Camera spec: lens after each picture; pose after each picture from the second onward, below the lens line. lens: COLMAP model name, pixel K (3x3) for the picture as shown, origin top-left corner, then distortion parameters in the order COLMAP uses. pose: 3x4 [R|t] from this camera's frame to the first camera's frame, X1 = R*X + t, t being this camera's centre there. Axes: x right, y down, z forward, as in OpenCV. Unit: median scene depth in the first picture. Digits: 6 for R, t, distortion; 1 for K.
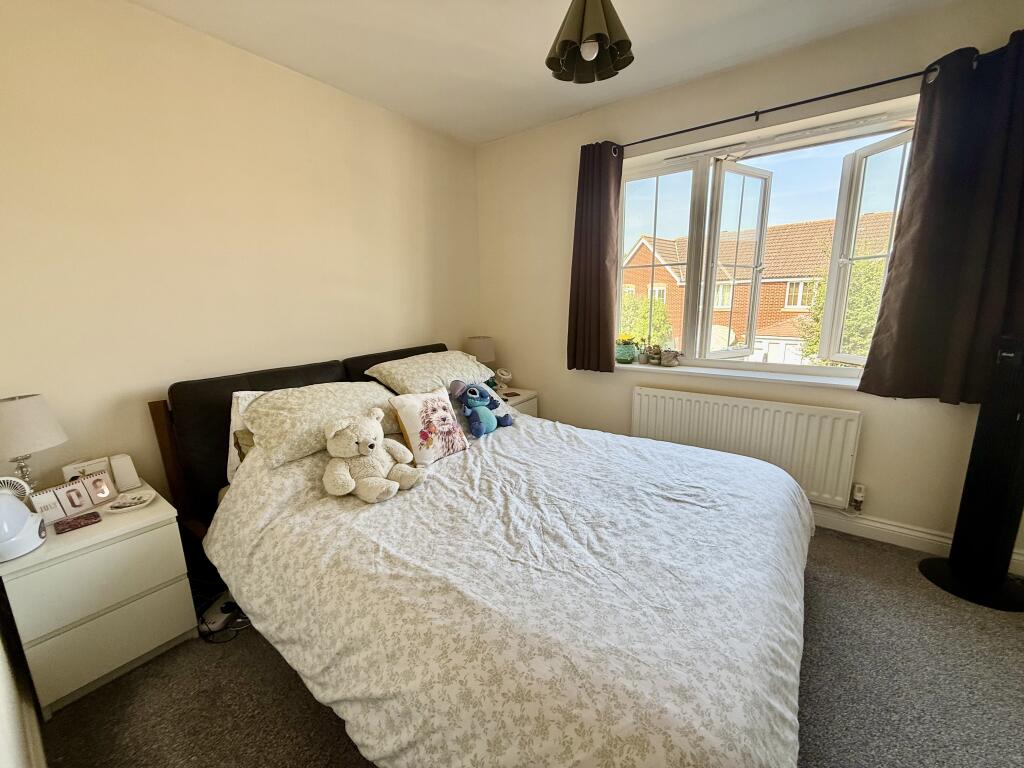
lens RADIAL K [[408.3, 0, 512.3], [0, 408.3, 383.9], [0, 0, 1]] dist [-0.000276, -0.000311]
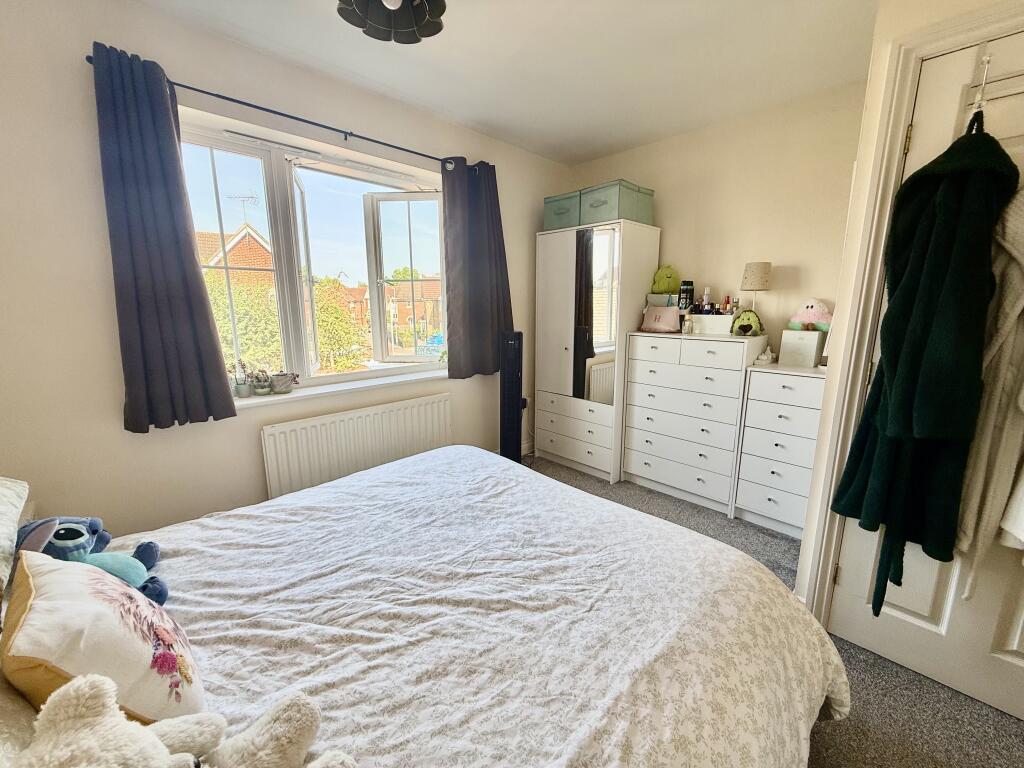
lens RADIAL K [[408.3, 0, 512.5], [0, 408.3, 382.6], [0, 0, 1]] dist [-0.000276, -0.000311]
pose [[0.162103, -0.165617, 0.972776, -0.558420], [0.199474, 0.970963, 0.132068, -0.130086], [-0.966402, 0.172635, 0.190432, 0.640575]]
